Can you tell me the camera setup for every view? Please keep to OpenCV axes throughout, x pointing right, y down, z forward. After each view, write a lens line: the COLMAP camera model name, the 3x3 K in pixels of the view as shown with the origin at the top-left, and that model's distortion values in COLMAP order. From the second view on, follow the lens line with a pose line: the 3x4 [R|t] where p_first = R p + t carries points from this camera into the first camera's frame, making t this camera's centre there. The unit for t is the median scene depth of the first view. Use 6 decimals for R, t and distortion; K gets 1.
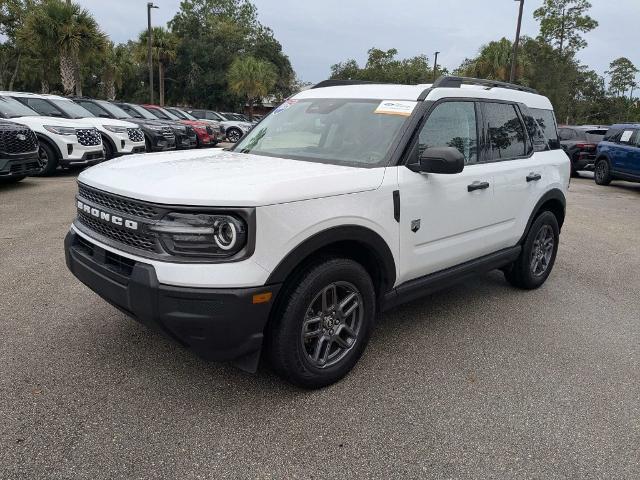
lens RADIAL K [[516.9, 0, 321.9], [0, 516.9, 241.9], [0, 0, 1]] dist [0.044923, -0.031434]
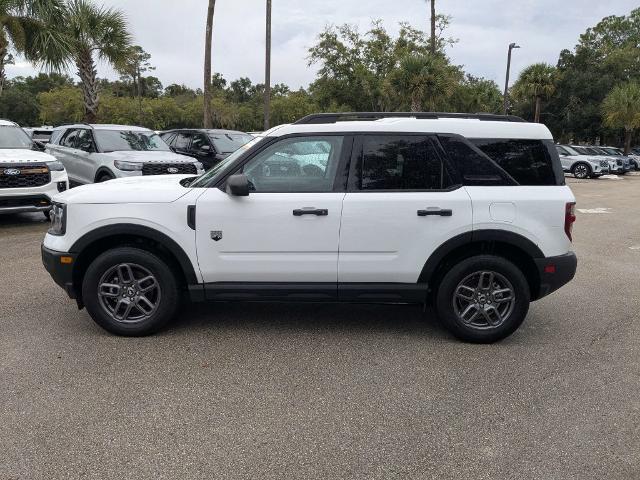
lens RADIAL K [[516.9, 0, 323.7], [0, 516.9, 239.6], [0, 0, 1]] dist [0.044923, -0.031434]
pose [[0.738172, 0.112734, -0.665126, 0.175748], [-0.158219, 0.987370, -0.008244, -0.007609], [0.655796, 0.111321, 0.746686, 0.035149]]
